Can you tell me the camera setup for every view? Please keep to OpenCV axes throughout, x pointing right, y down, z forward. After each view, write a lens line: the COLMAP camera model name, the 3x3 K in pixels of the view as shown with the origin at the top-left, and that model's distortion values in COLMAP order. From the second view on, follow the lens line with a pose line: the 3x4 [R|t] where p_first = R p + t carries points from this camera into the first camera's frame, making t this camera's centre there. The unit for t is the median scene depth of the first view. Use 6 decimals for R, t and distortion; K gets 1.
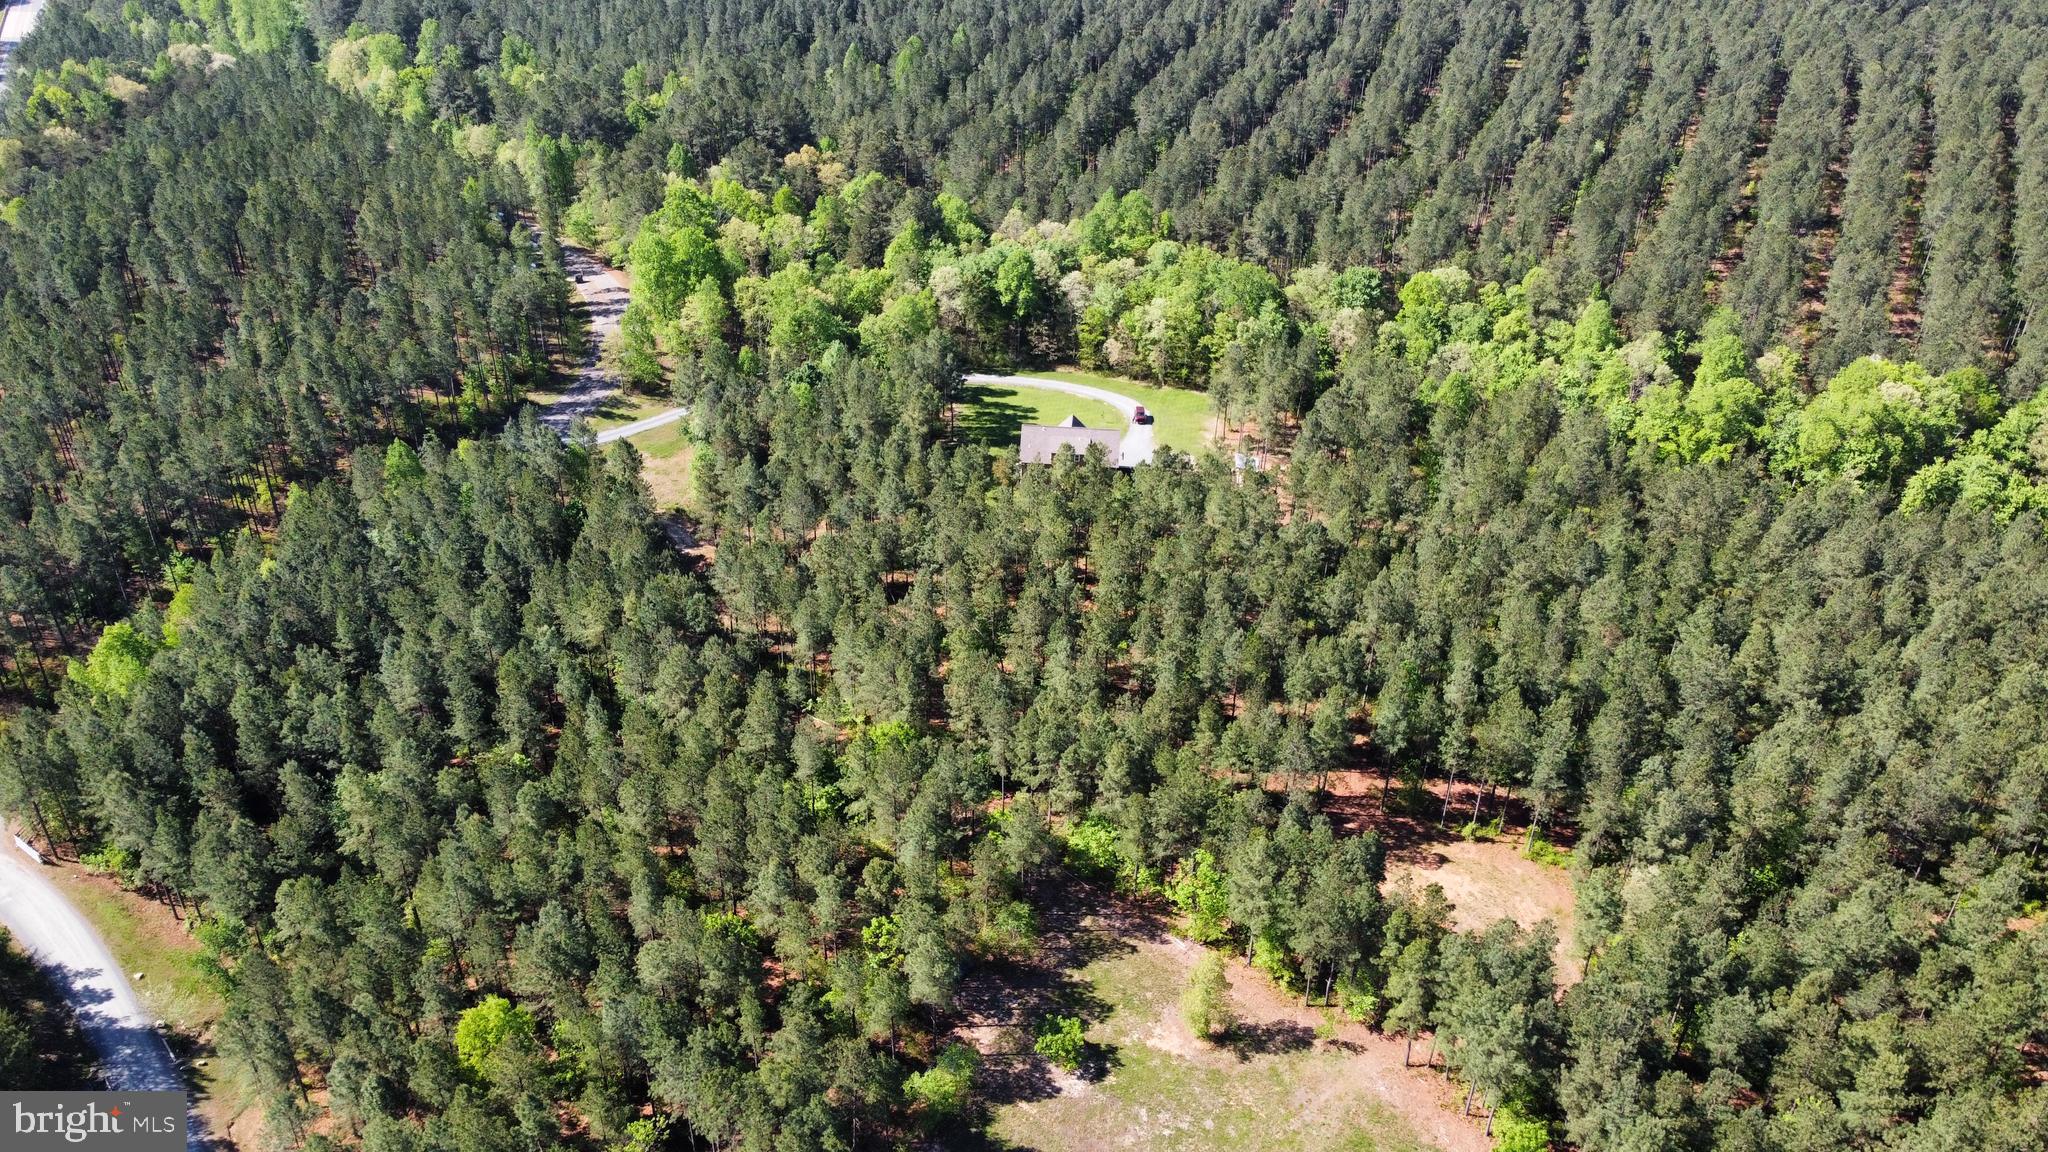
lens RADIAL K [[1554.5, 0, 1029.6], [0, 1554.5, 568.2], [0, 0, 1]] dist [0.002170, -0.015876]
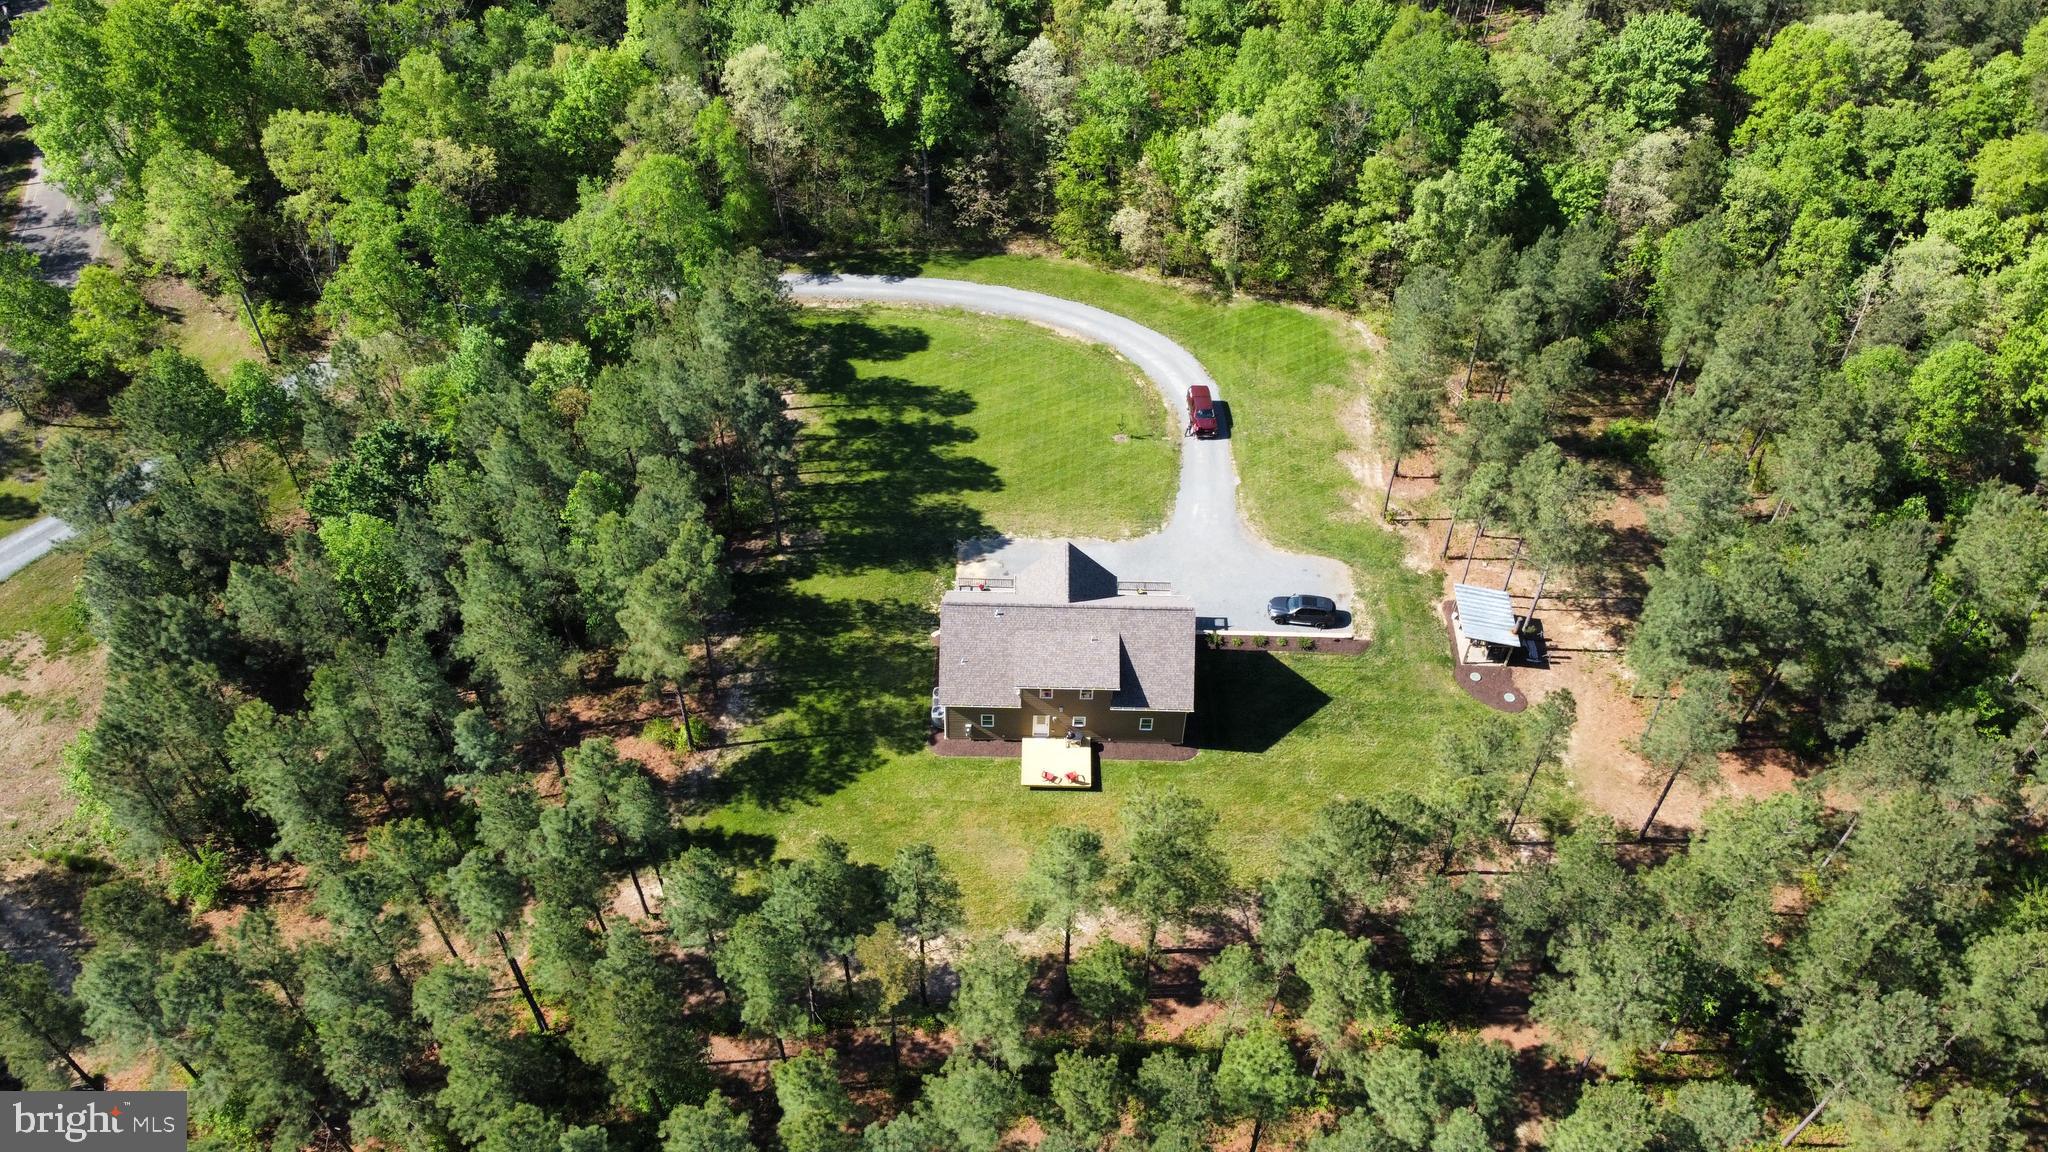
lens RADIAL K [[1554.5, 0, 1012.8], [0, 1554.5, 574.7], [0, 0, 1]] dist [0.002170, -0.015876]
pose [[0.998708, -0.043700, 0.025932, 0.002312], [0.034184, 0.955366, 0.293439, -0.205478], [-0.037598, -0.292173, 0.955626, 0.605533]]
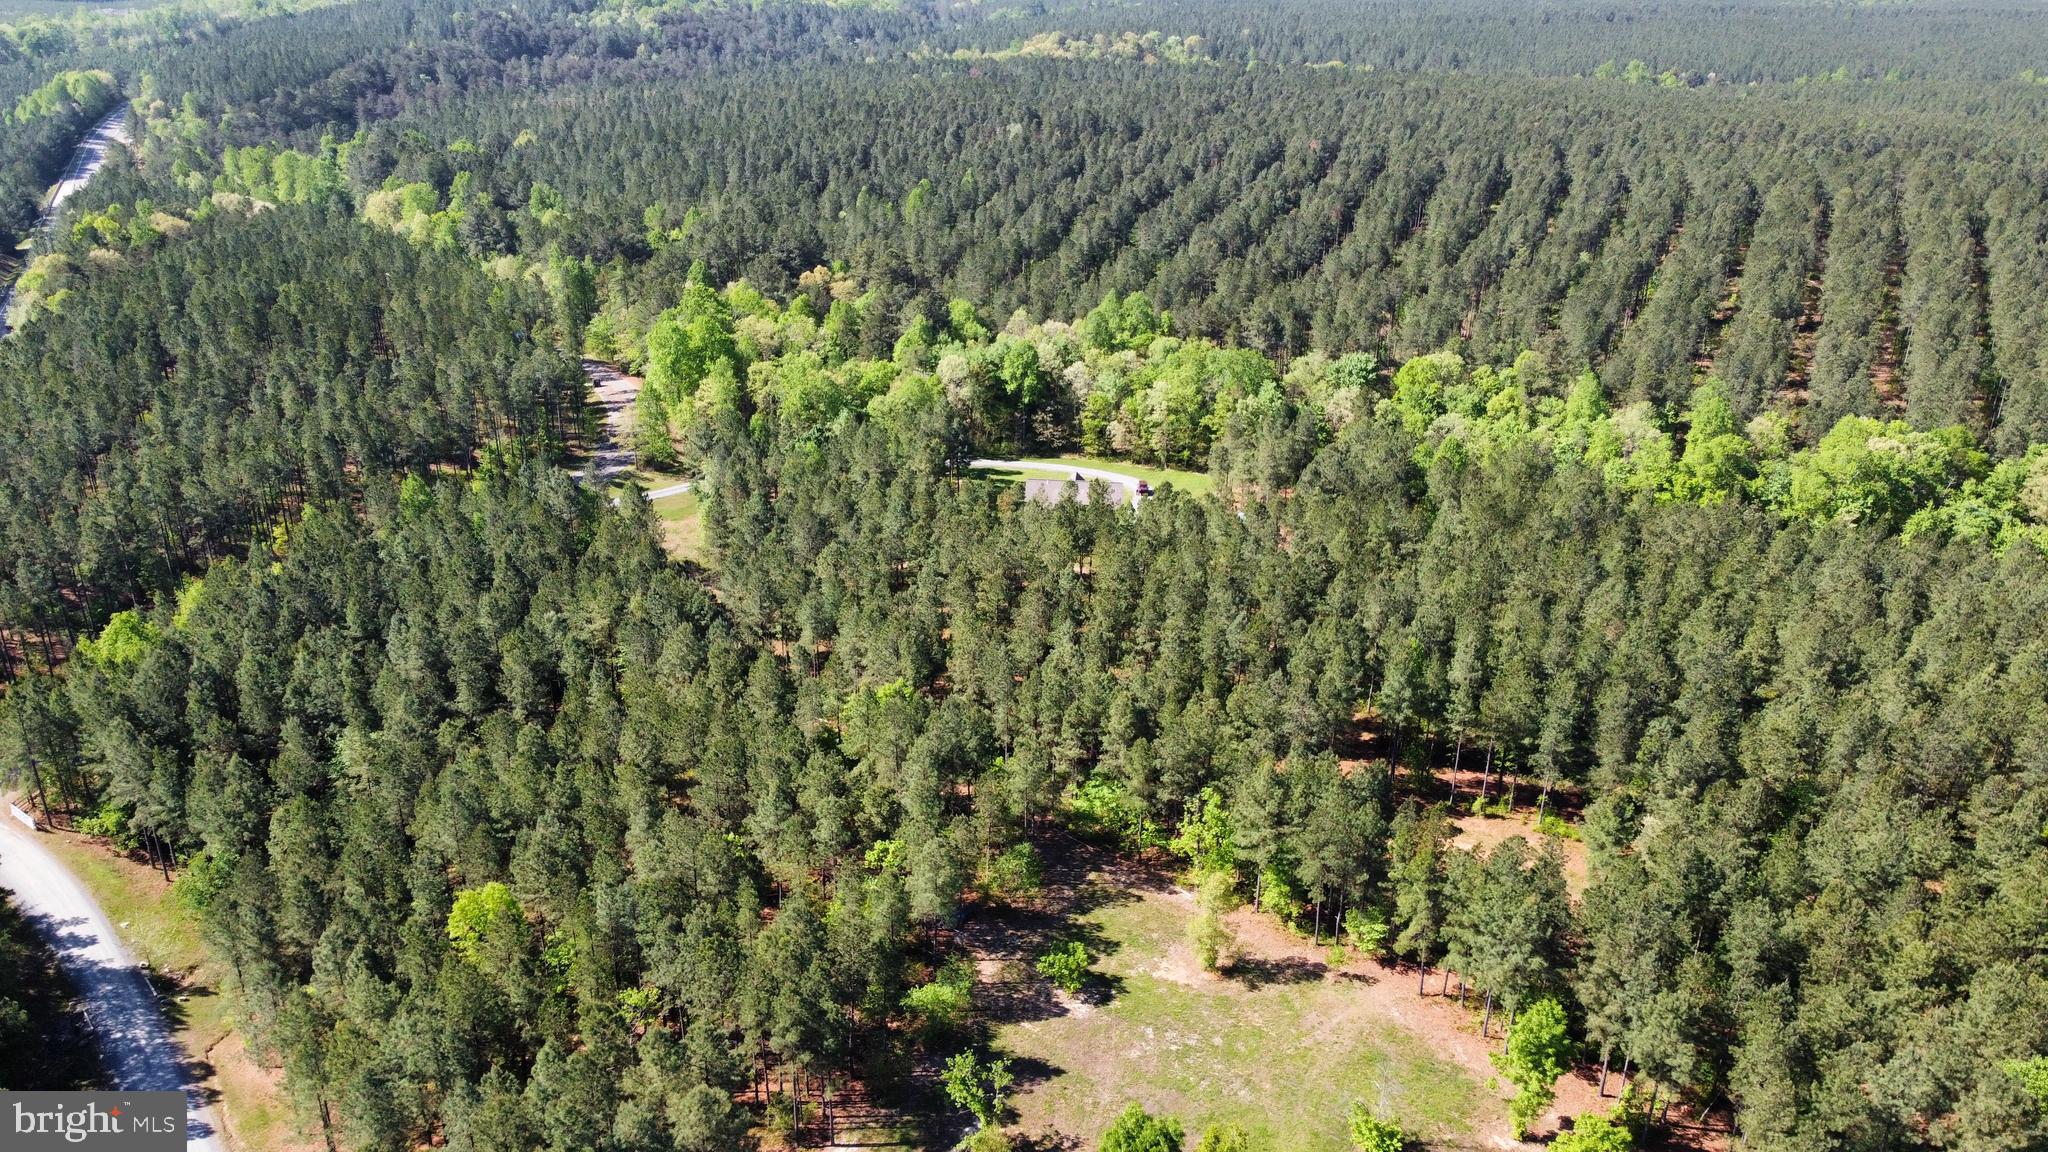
lens RADIAL K [[1554.5, 0, 1032.0], [0, 1554.5, 590.7], [0, 0, 1]] dist [0.002170, -0.015876]
pose [[0.999978, -0.004744, -0.004729, 0.003125], [0.004051, 0.990551, -0.137086, 0.117623], [0.005335, 0.137063, 0.990548, 0.001248]]
